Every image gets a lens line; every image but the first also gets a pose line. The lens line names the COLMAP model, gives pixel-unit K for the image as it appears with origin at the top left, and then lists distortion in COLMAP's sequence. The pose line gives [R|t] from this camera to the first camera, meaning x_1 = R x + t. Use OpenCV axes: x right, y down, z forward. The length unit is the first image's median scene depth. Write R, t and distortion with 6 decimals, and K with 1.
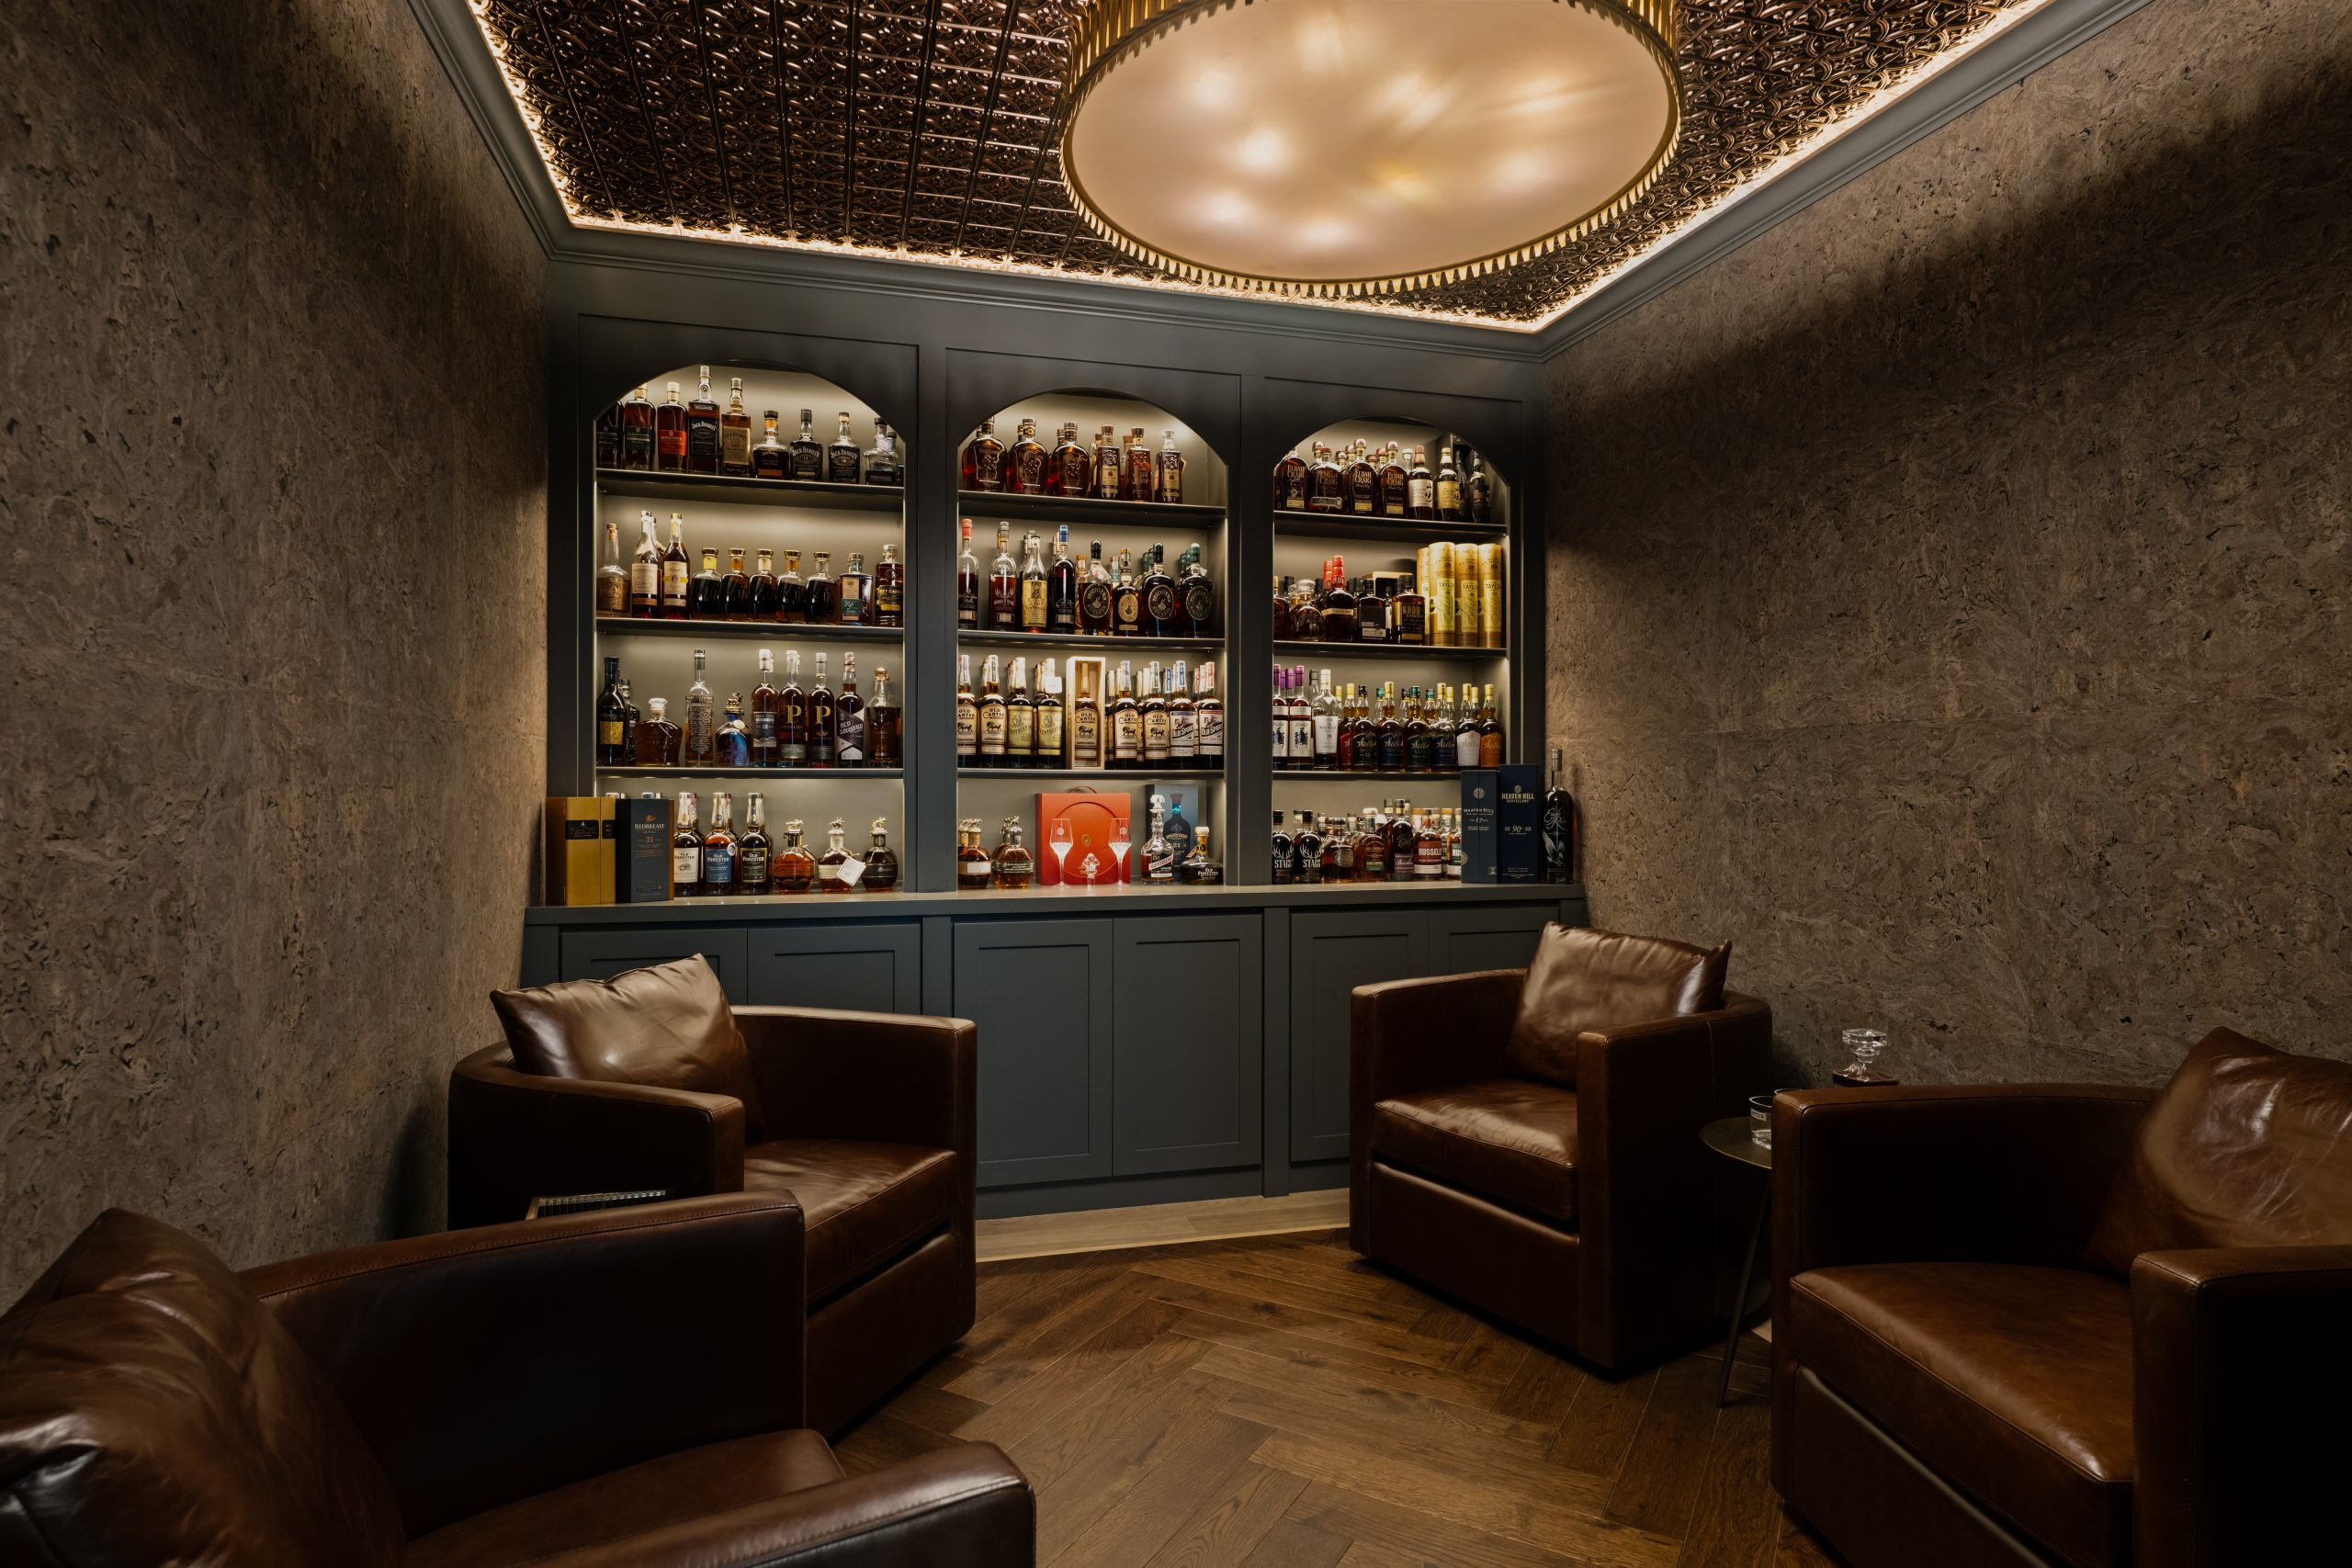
lens RADIAL K [[1191.3, 0, 1164.8], [0, 1191.3, 796.6], [0, 0, 1]] dist [-0.004090, 0.001489]
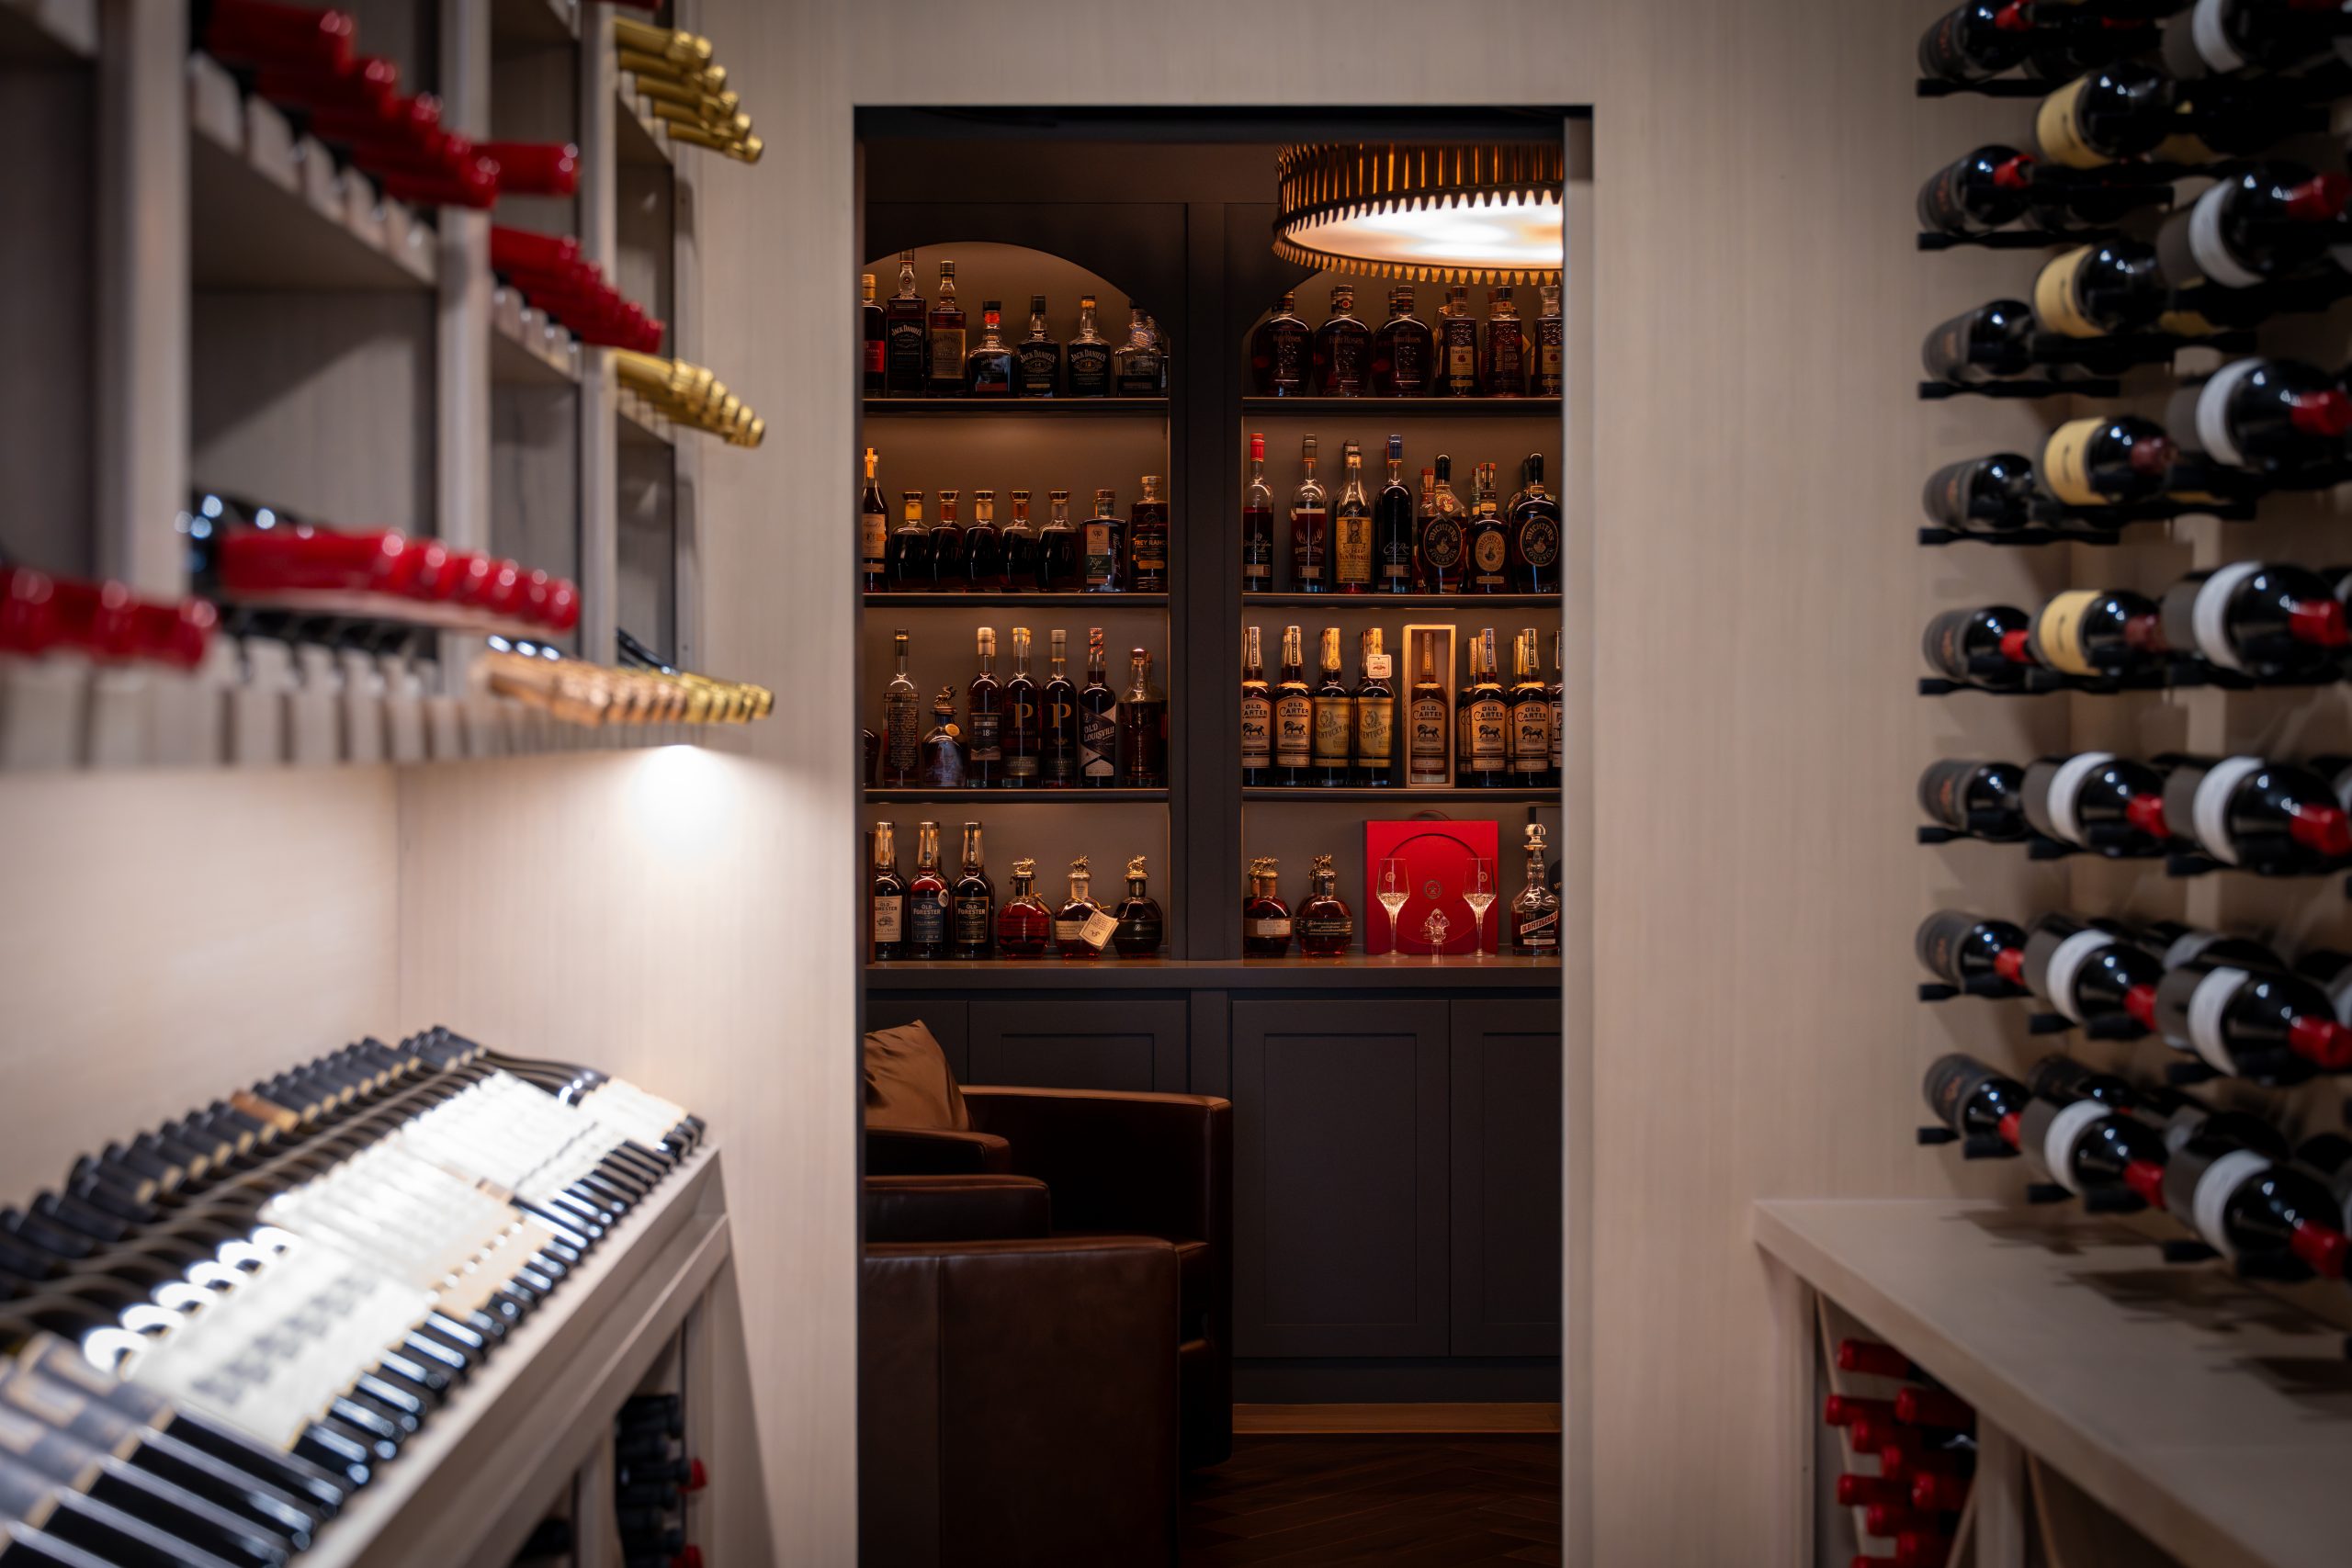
lens RADIAL K [[4051.8, 0, 1165.5], [0, 4051.8, 780.9], [0, 0, 1]] dist [0.059878, 0.000000]
pose [[0.971637, -0.001950, -0.236469, 0.343681], [0.001166, 0.999993, -0.003455, -0.018715], [0.236474, 0.003081, 0.971633, -1.326042]]
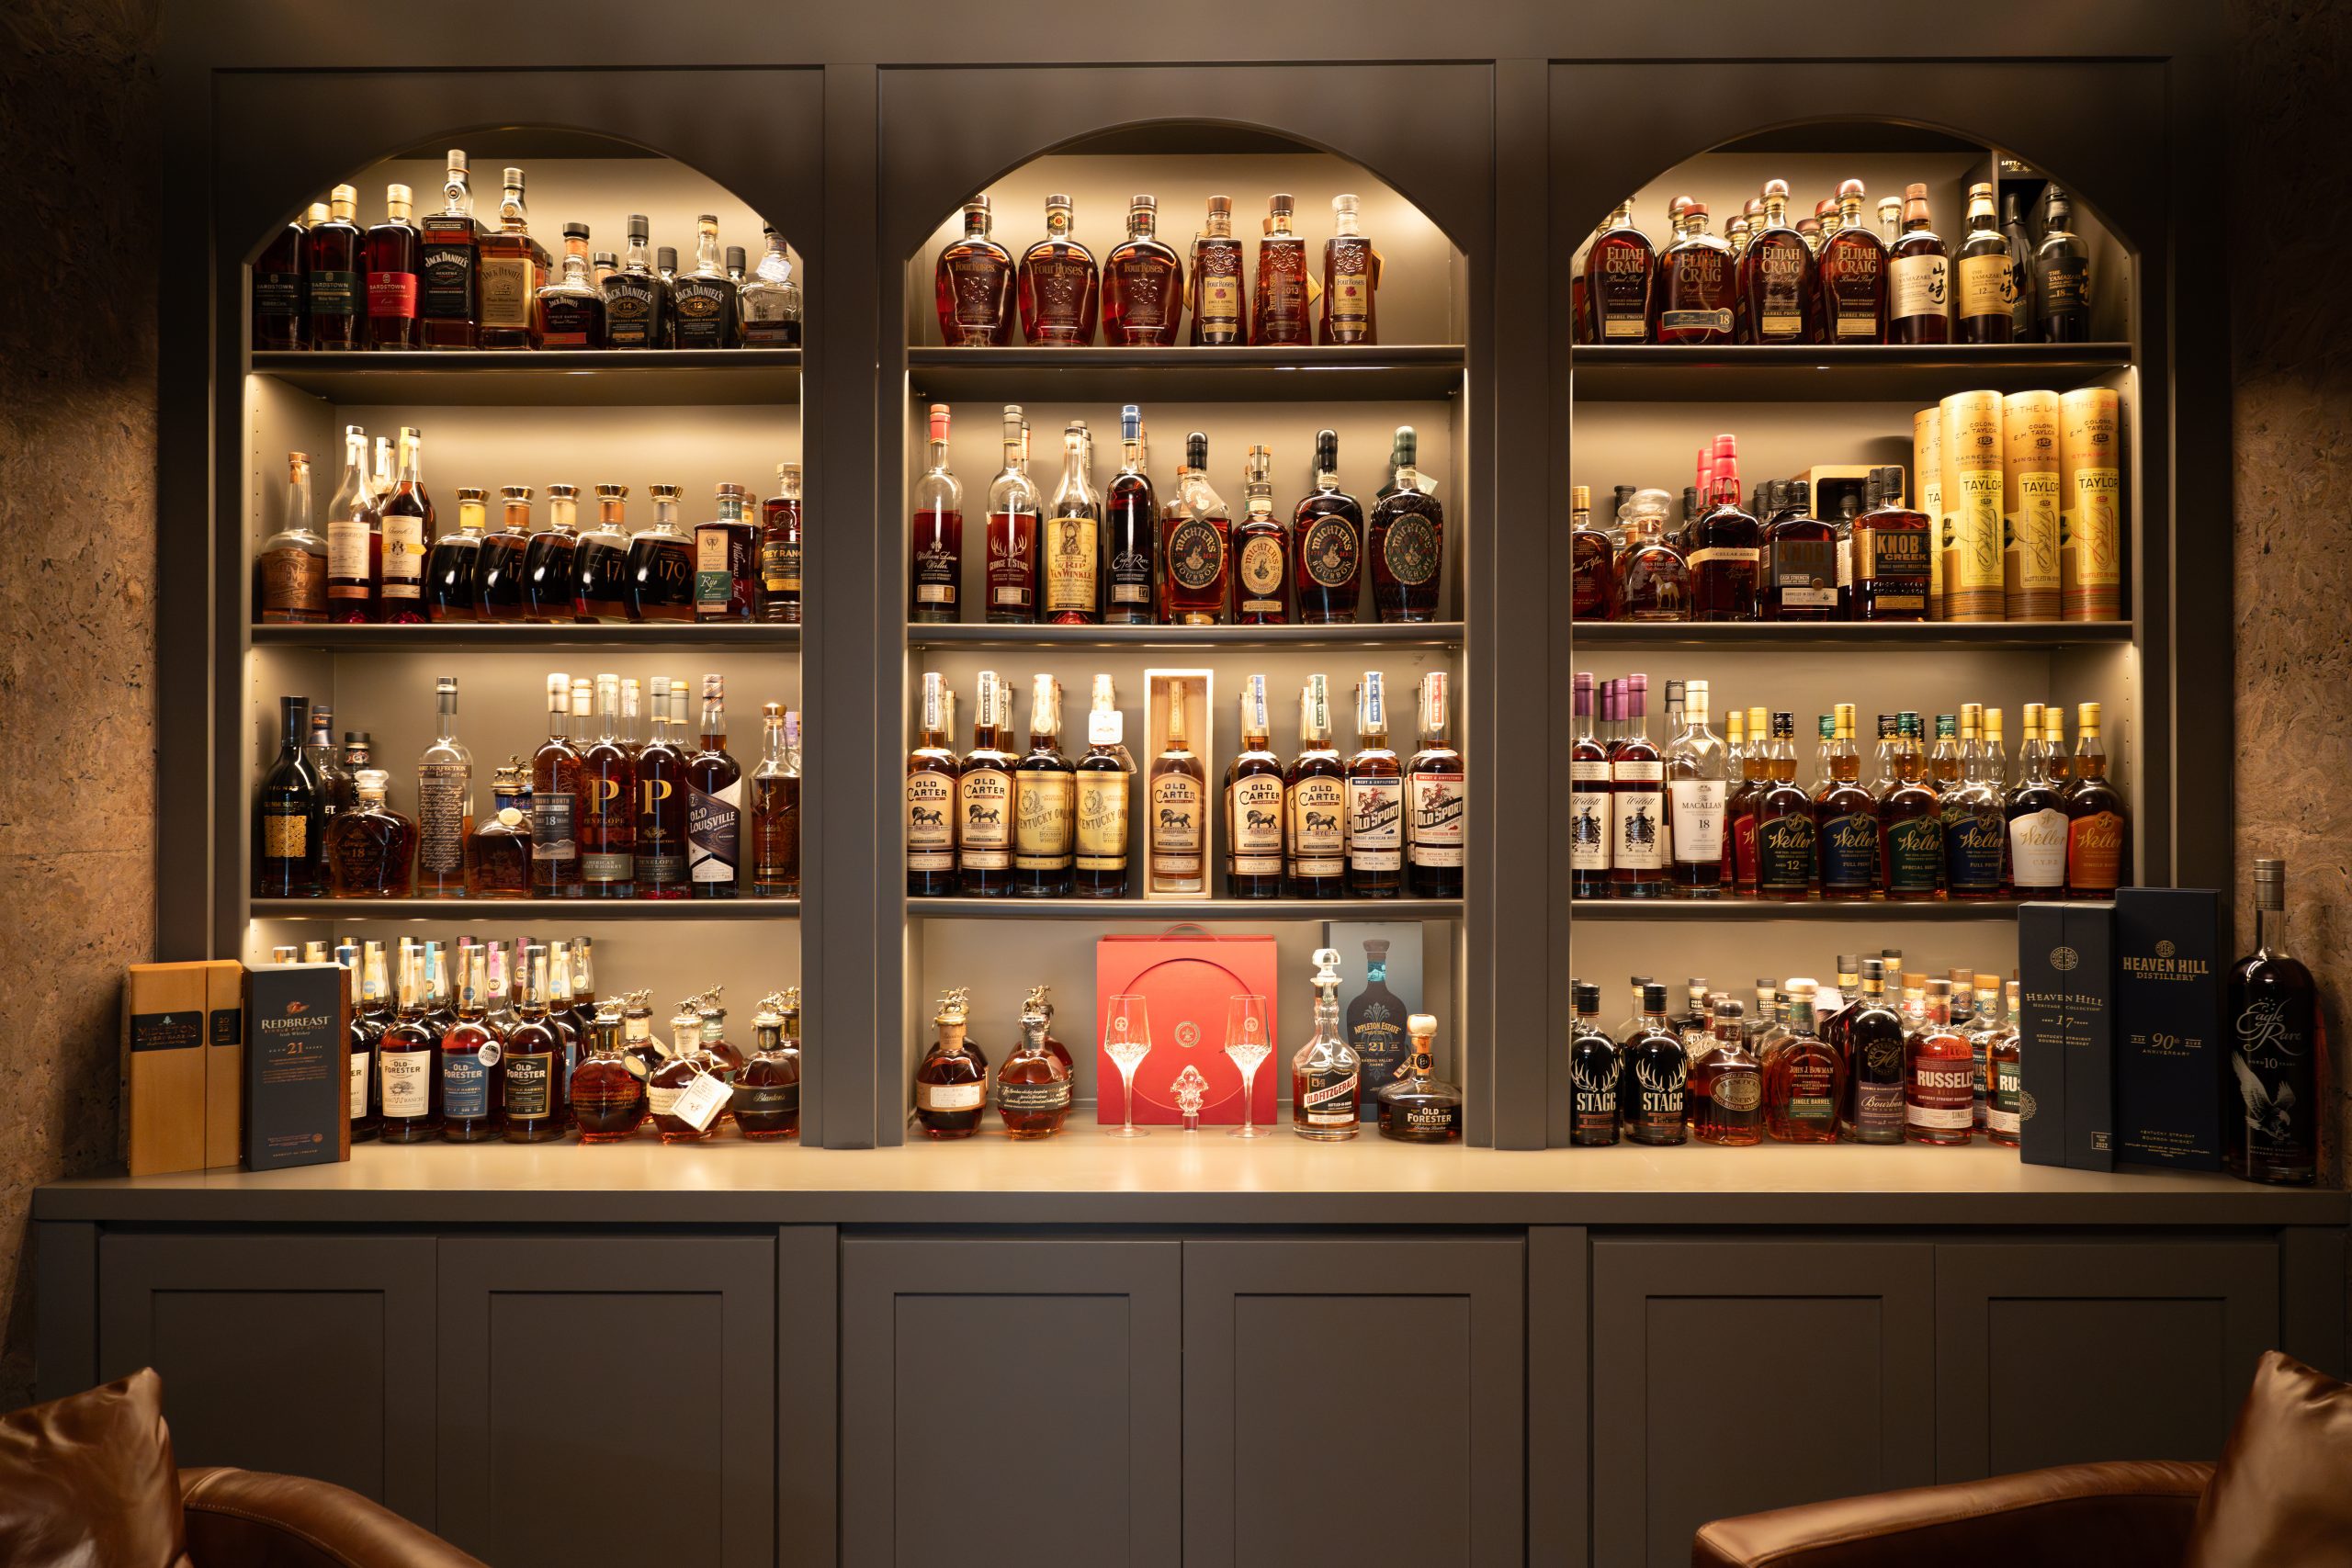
lens RADIAL K [[1579.6, 0, 1168.4], [0, 1579.6, 802.1], [0, 0, 1]] dist [-0.004891, 0.003317]
pose [[0.965145, -0.002707, -0.261701, 0.102776], [0.000338, 0.999959, -0.009094, -0.056651], [0.261715, 0.008689, 0.965106, 0.371868]]
